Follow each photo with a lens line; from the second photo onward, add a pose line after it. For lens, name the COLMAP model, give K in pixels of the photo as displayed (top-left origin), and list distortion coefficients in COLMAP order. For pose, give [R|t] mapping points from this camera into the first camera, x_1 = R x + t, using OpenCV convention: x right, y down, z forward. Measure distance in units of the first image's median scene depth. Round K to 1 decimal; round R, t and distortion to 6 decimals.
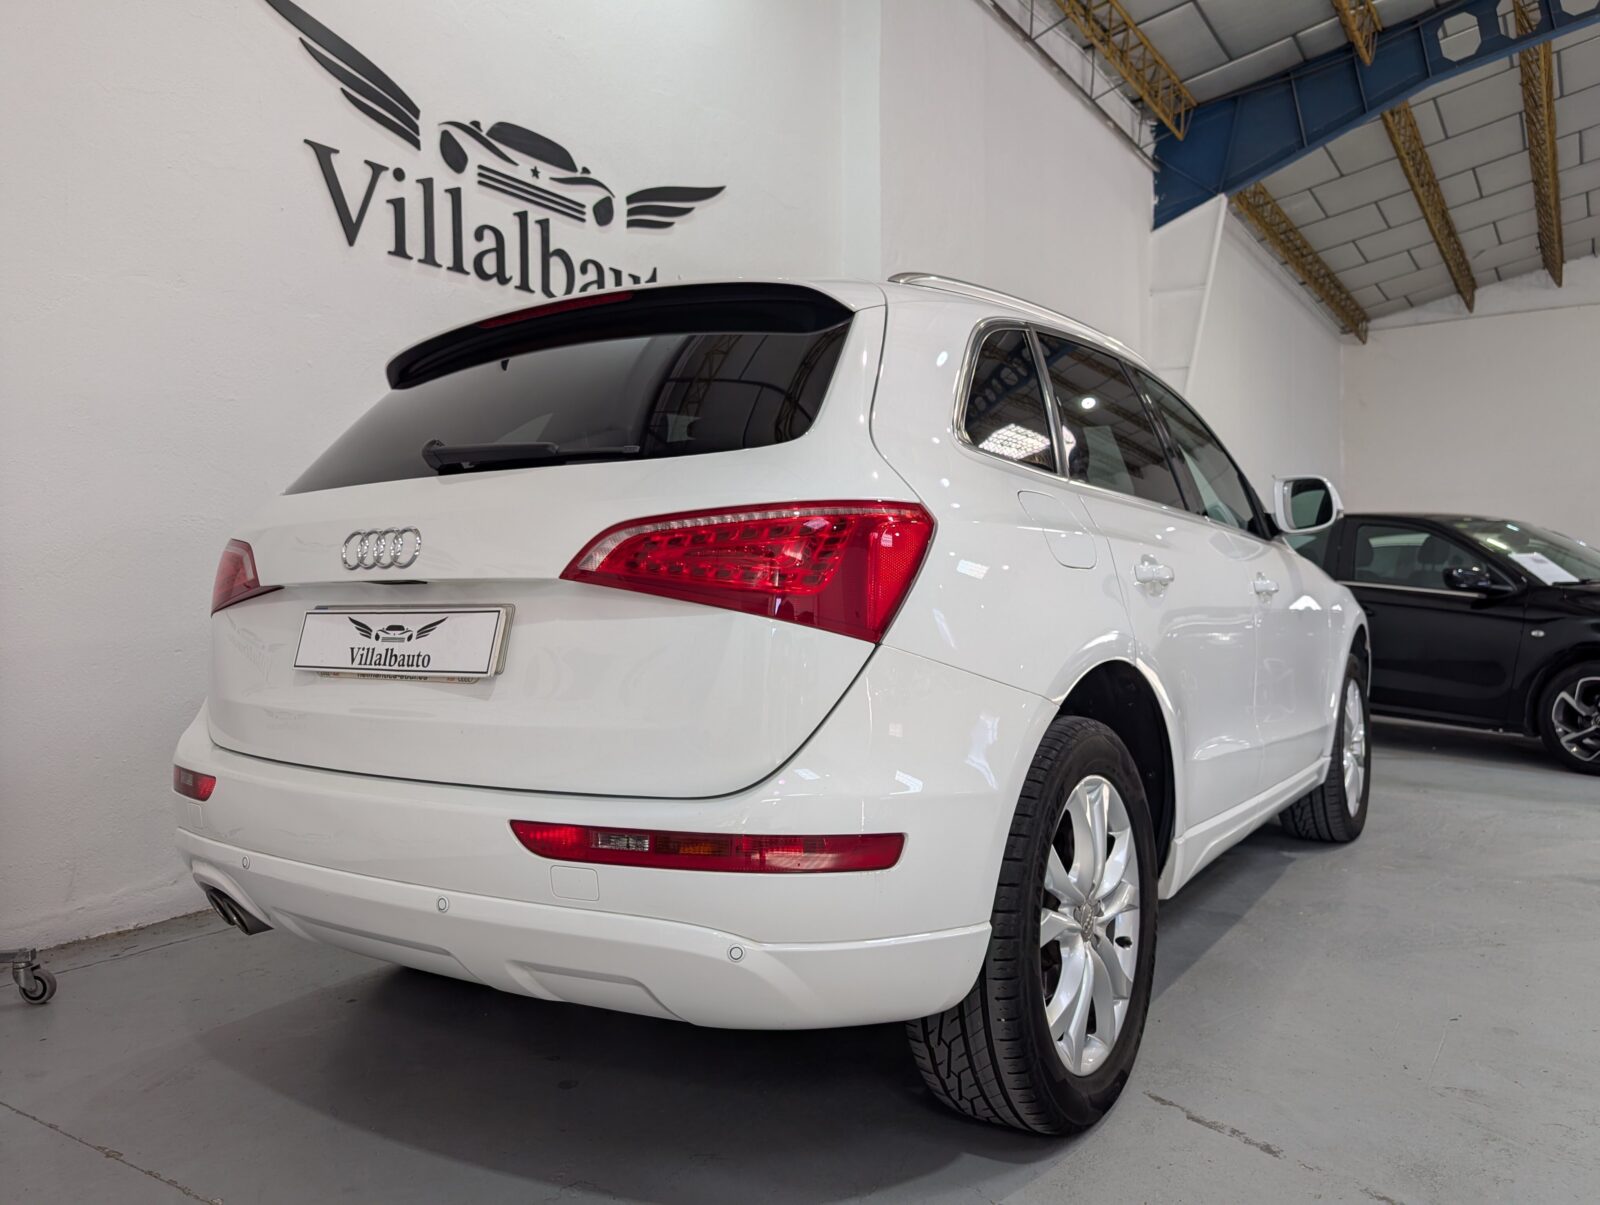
lens RADIAL K [[1173.6, 0, 803.0], [0, 1173.6, 606.7], [0, 0, 1]] dist [0.003075, -0.005905]
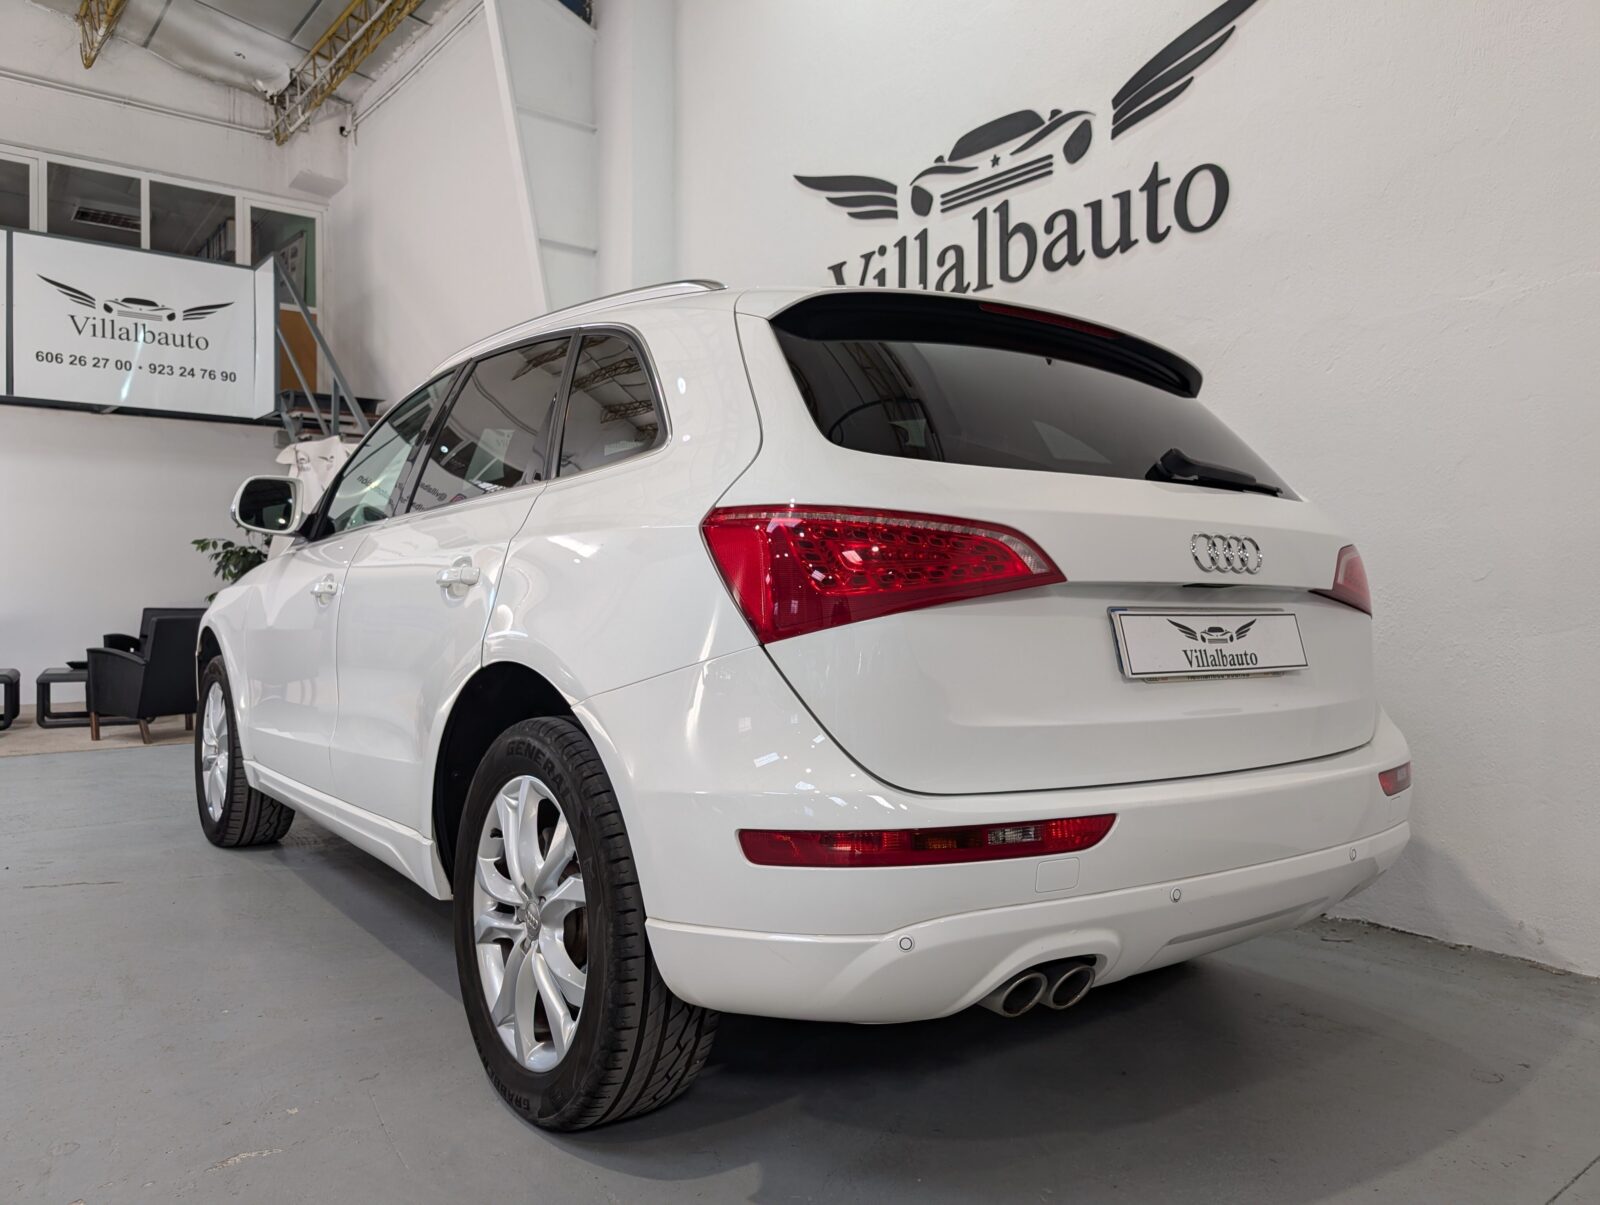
lens RADIAL K [[1173.6, 0, 776.3], [0, 1173.6, 606.8], [0, 0, 1]] dist [0.003075, -0.005905]
pose [[-0.312540, 0.017357, -0.949746, 0.751230], [-0.006130, 0.999775, 0.020288, -0.019150], [0.949885, 0.012163, -0.312364, 1.125329]]
